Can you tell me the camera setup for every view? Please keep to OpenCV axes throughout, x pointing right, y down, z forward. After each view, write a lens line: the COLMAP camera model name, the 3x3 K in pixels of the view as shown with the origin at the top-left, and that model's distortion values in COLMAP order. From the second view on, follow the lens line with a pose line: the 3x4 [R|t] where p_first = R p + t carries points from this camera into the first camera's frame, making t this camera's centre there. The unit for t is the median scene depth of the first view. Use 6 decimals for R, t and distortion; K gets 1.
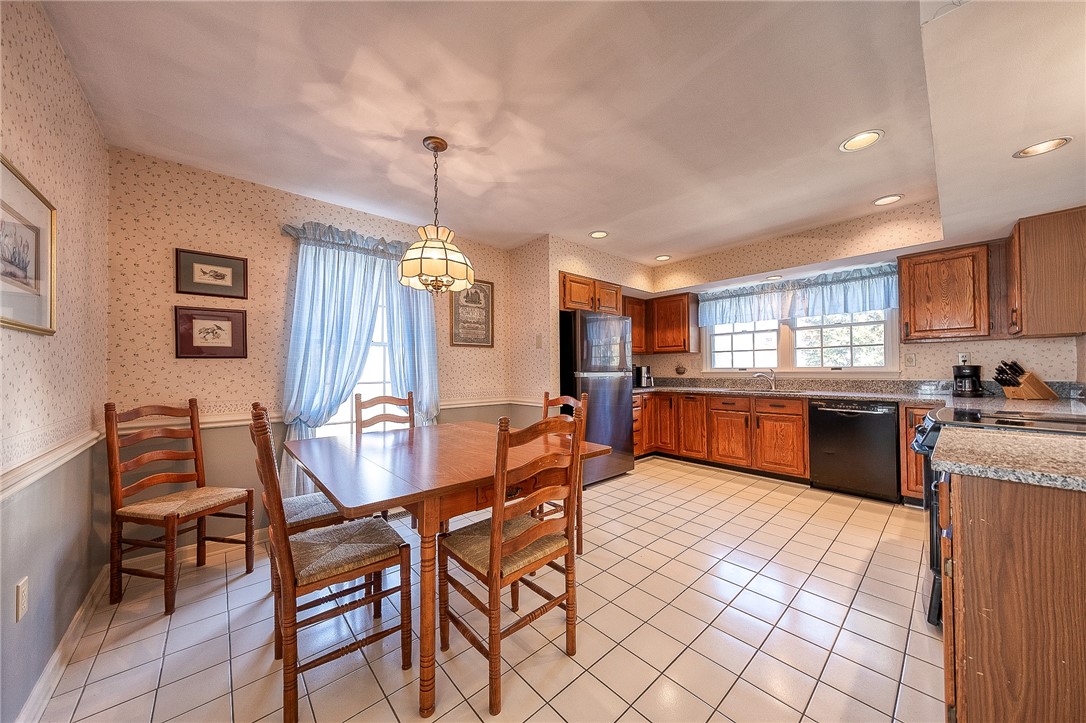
lens RADIAL K [[370.7, 0, 539.2], [0, 370.7, 366.0], [0, 0, 1]] dist [-0.000916, -0.000814]
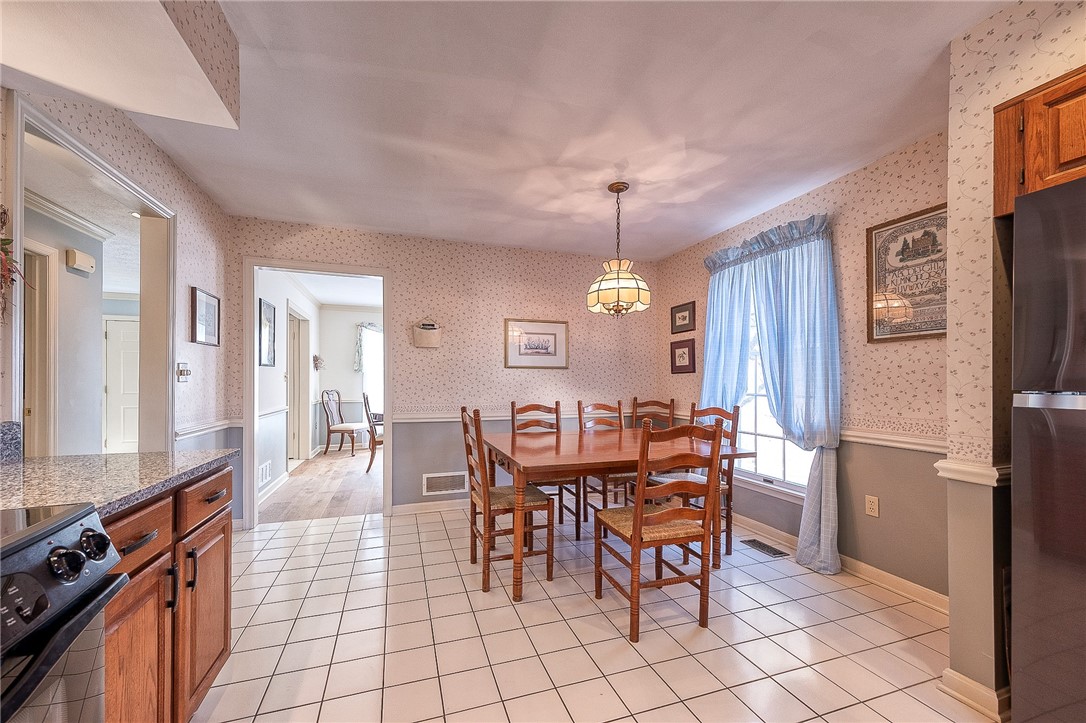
lens RADIAL K [[413.2, 0, 560.9], [0, 413.2, 380.8], [0, 0, 1]] dist [0.001141, 0.000023]
pose [[-0.352452, 0.002915, -0.935825, 0.579319], [0.009822, 0.999952, -0.000584, 0.004004], [0.935778, -0.009398, -0.352464, 0.744983]]
